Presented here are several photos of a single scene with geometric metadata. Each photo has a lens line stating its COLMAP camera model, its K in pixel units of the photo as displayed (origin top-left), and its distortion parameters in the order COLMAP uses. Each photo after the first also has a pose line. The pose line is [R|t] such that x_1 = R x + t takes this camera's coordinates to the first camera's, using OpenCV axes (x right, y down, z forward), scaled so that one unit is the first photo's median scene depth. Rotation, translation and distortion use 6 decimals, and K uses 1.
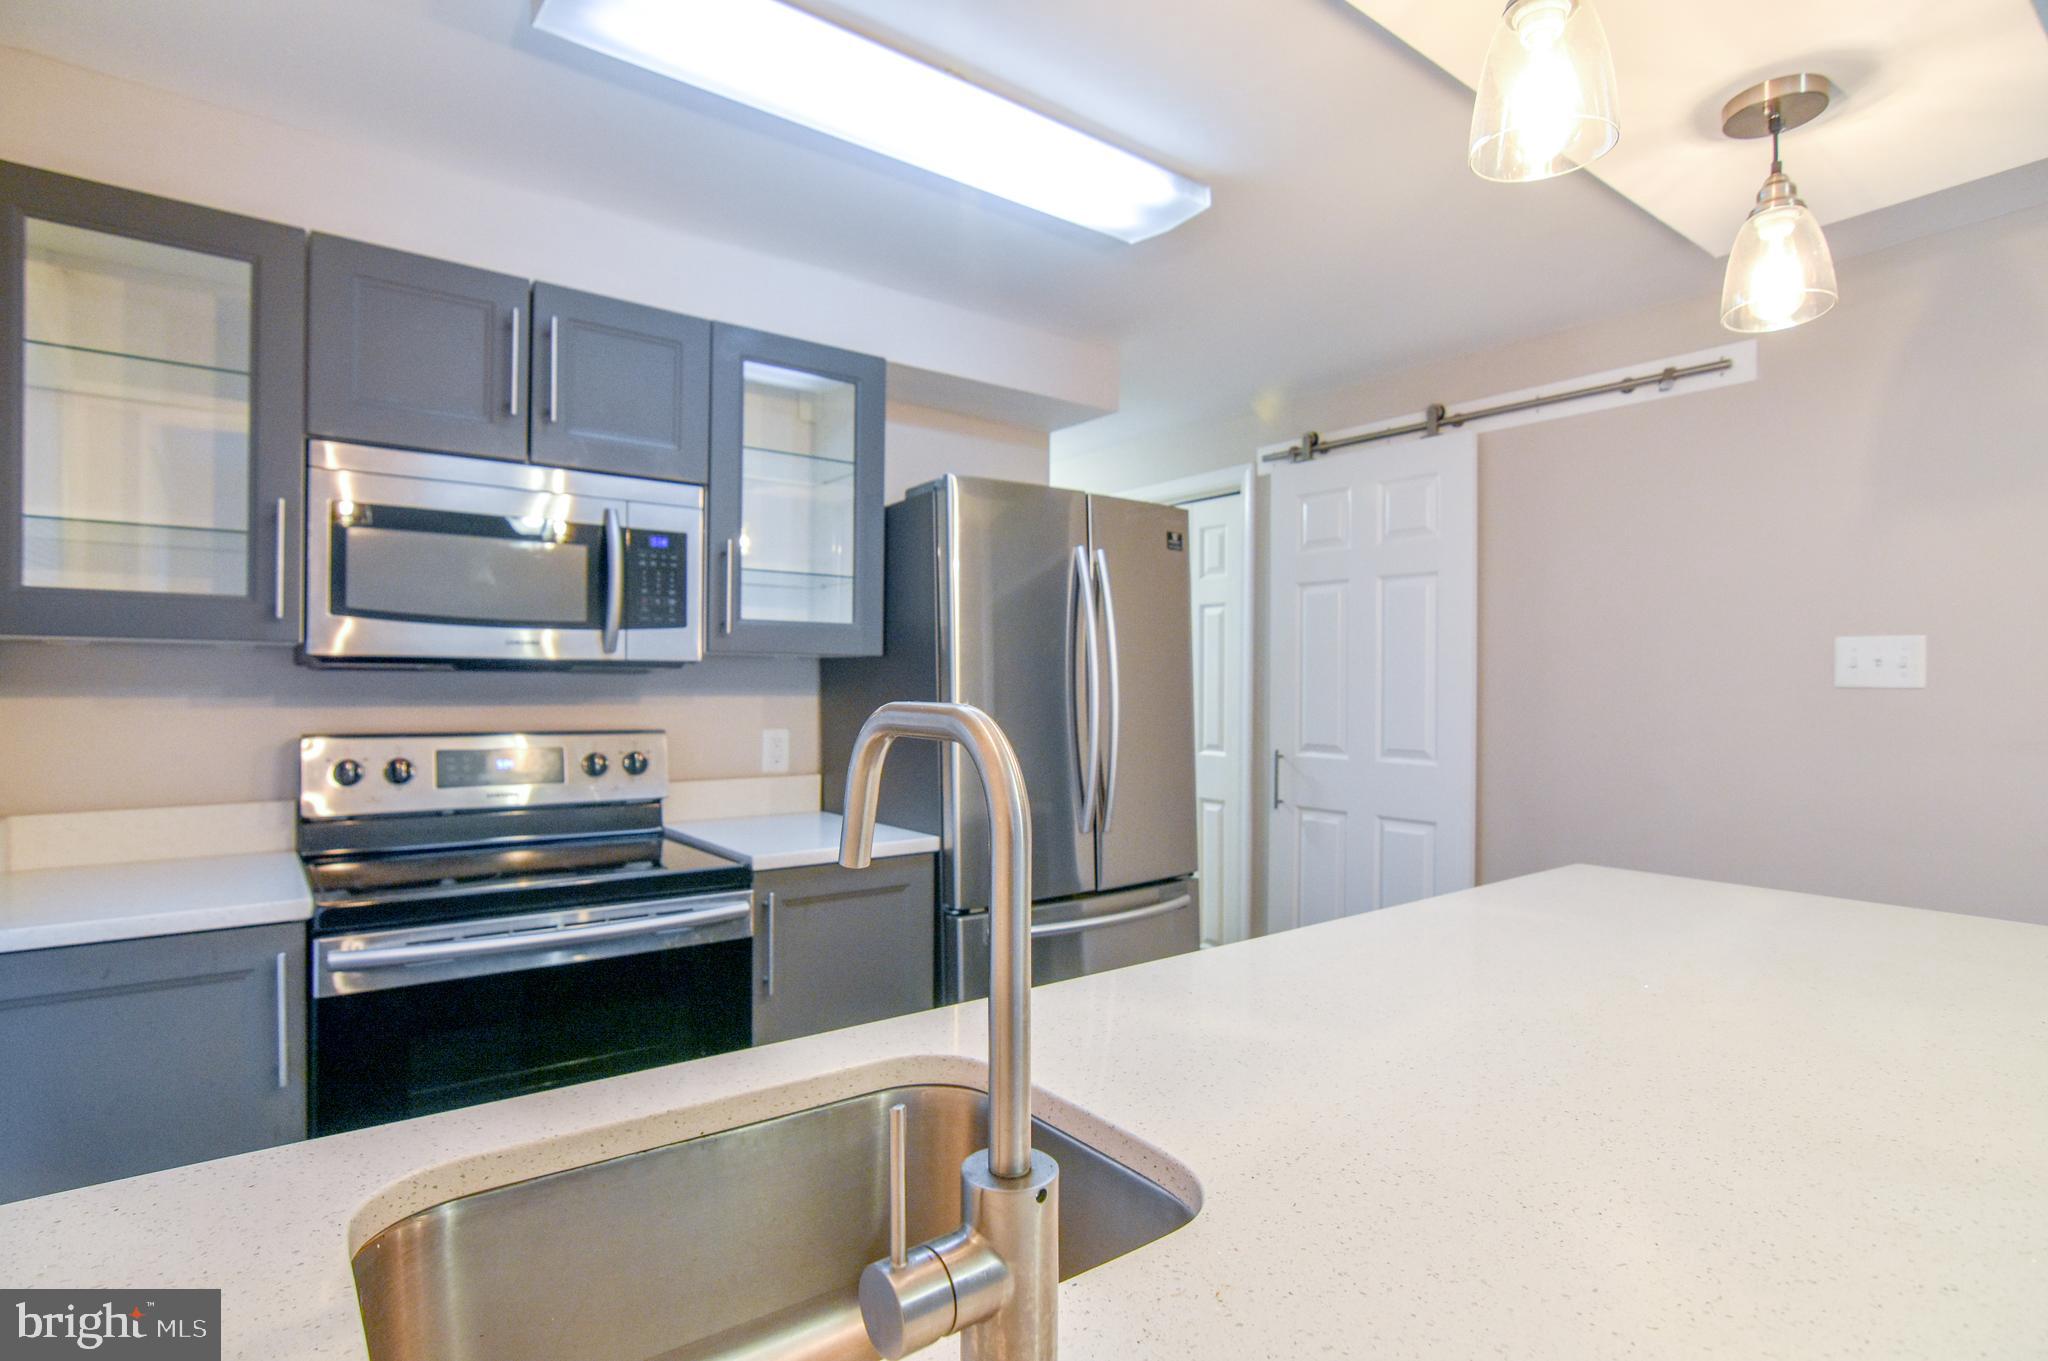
lens RADIAL K [[1023.0, 0, 1024.0], [0, 1023.0, 680.5], [0, 0, 1]] dist [-0.023998, 0.000910]
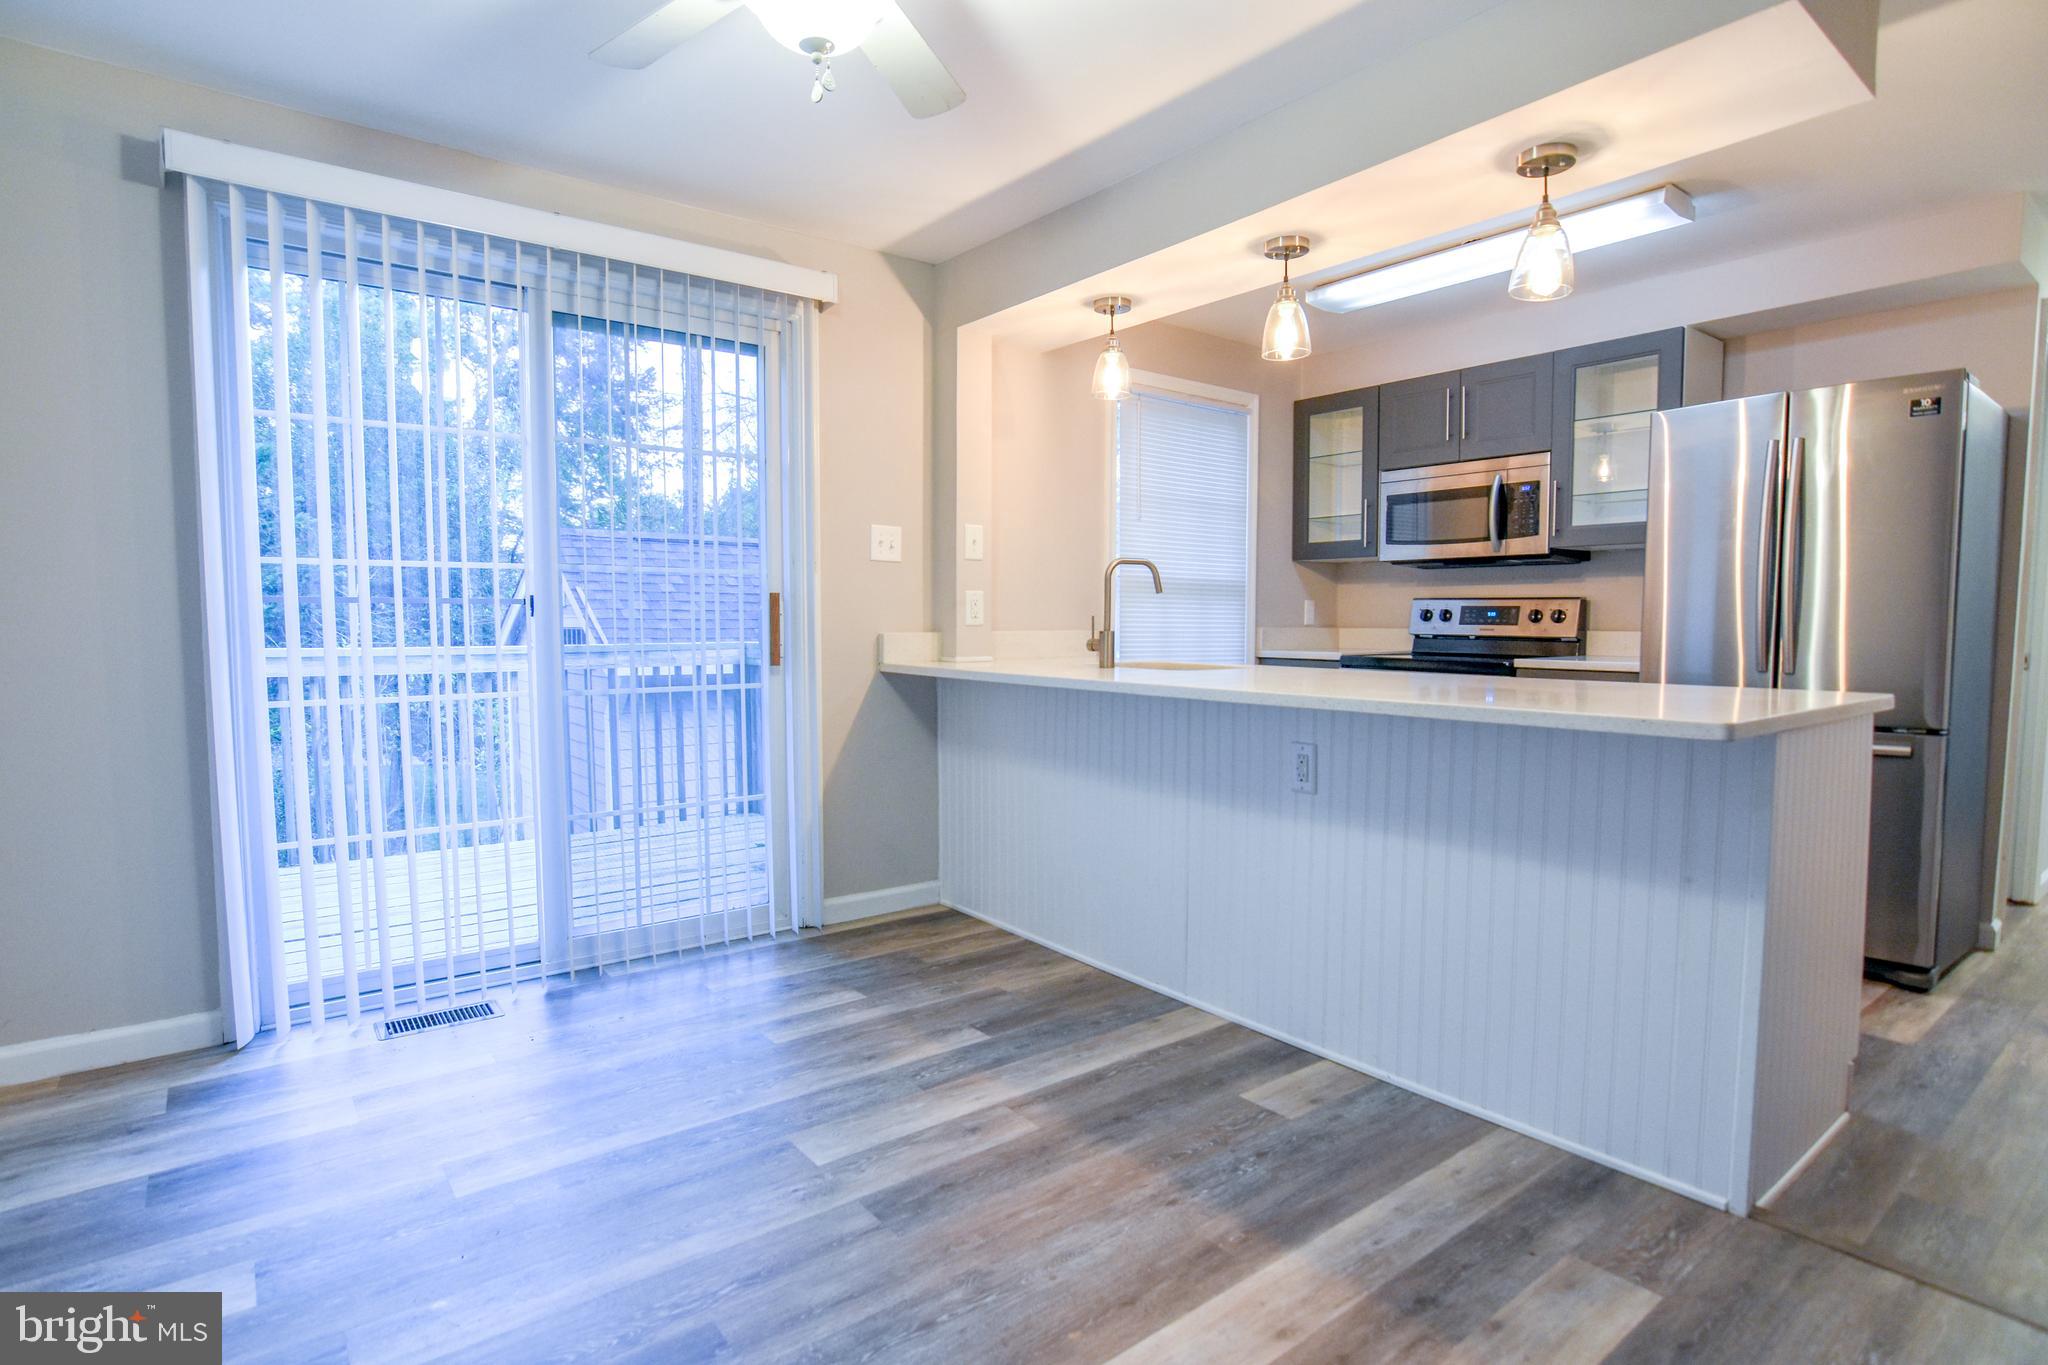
lens RADIAL K [[1023.0, 0, 1024.0], [0, 1023.0, 682.5], [0, 0, 1]] dist [-0.023998, 0.000910]
pose [[0.019408, 0.058359, -0.998107, 1.463017], [0.005201, 0.998276, 0.058470, 0.098895], [0.999798, -0.006326, 0.019071, 0.080597]]
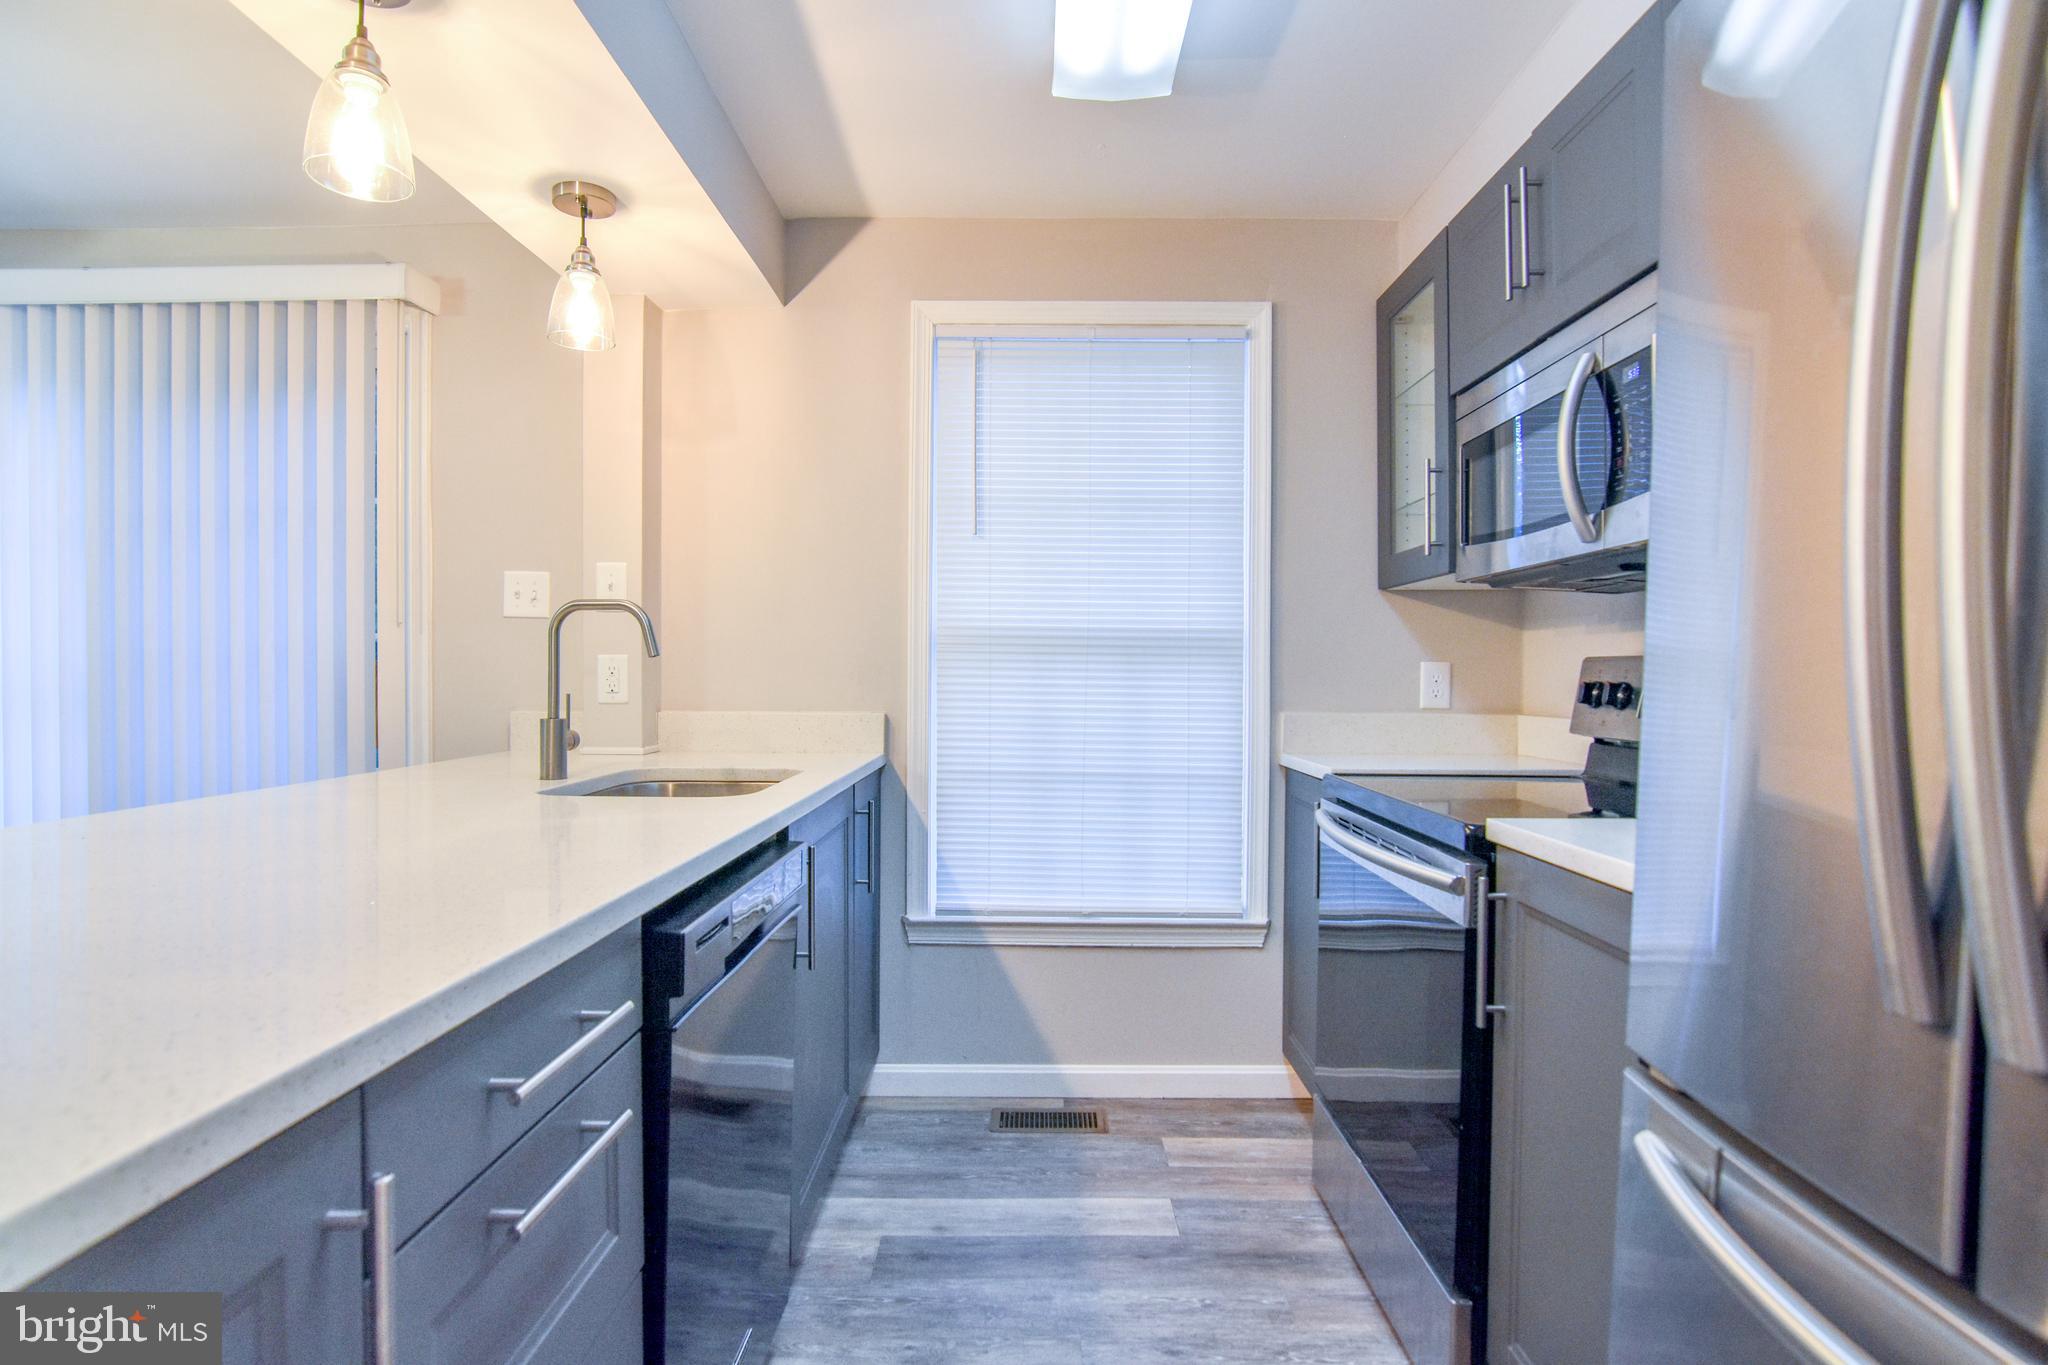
lens RADIAL K [[994.1, 0, 1024.0], [0, 994.1, 682.5], [0, 0, 1]] dist [-0.000197, -0.000708]
pose [[-0.619308, -0.000322, -0.785148, 0.431034], [-0.003214, 0.999993, 0.002125, 0.075693], [0.785142, 0.003839, -0.619304, 1.102187]]
